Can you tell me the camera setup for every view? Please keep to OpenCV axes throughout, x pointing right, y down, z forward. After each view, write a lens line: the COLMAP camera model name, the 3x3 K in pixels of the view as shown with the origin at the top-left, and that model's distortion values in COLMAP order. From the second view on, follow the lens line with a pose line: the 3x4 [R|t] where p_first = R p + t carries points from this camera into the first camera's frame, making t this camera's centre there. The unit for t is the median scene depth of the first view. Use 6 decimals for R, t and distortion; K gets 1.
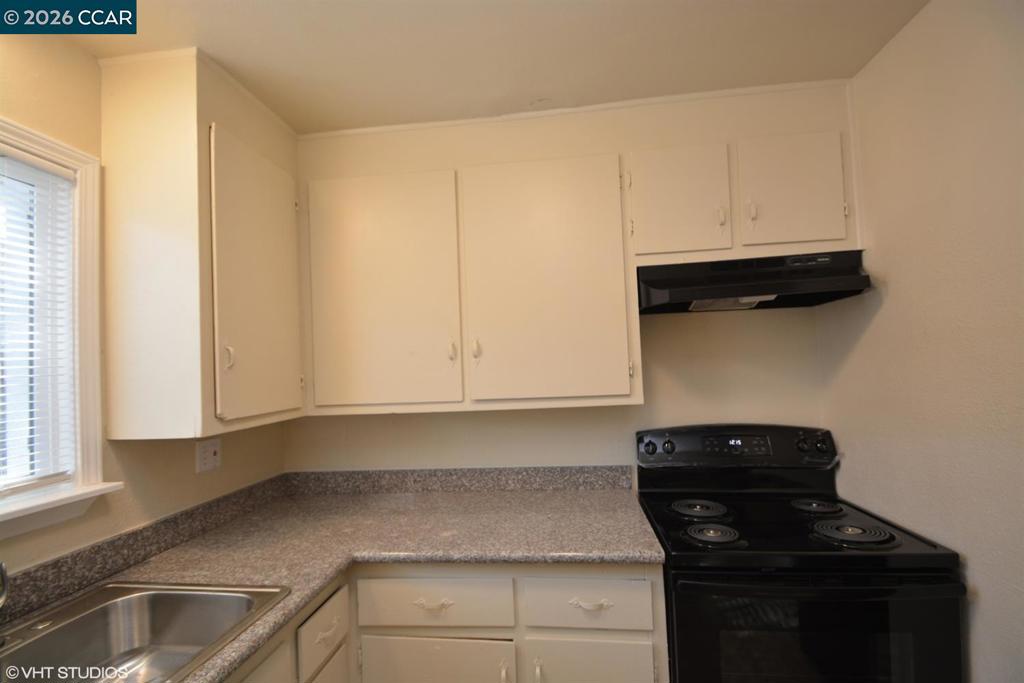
lens RADIAL K [[447.6, 0, 517.4], [0, 447.6, 353.3], [0, 0, 1]] dist [0.015577, -0.016627]
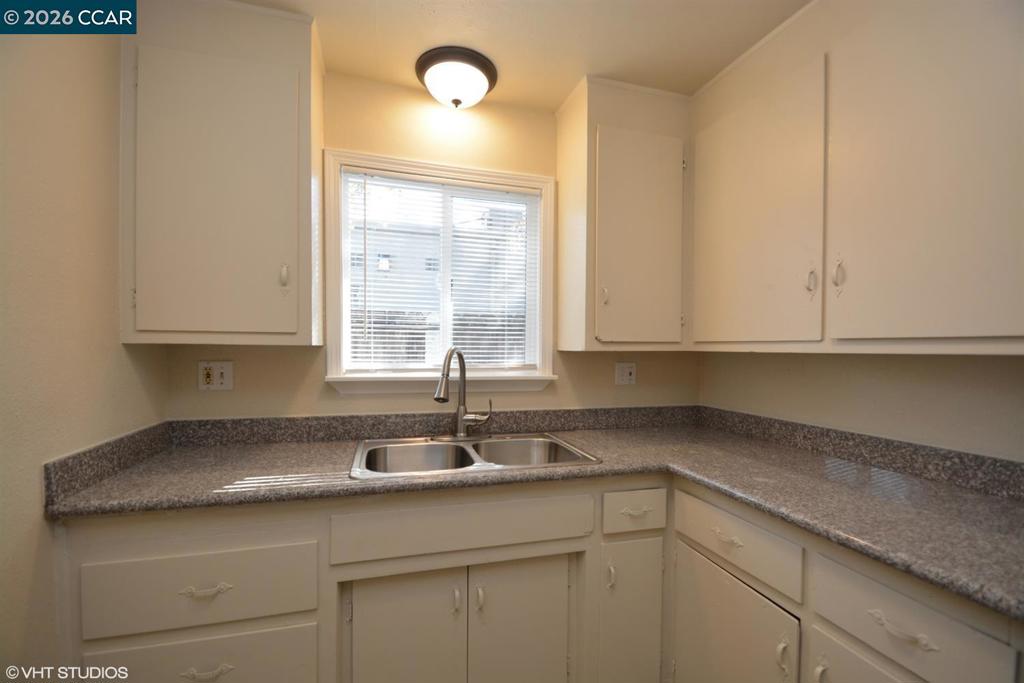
lens RADIAL K [[447.6, 0, 517.4], [0, 447.6, 353.3], [0, 0, 1]] dist [0.015577, -0.016627]
pose [[0.392350, 0.056237, -0.918095, 0.416873], [0.001974, 0.998075, 0.061980, 0.078103], [0.919814, -0.026130, 0.391484, 0.170170]]
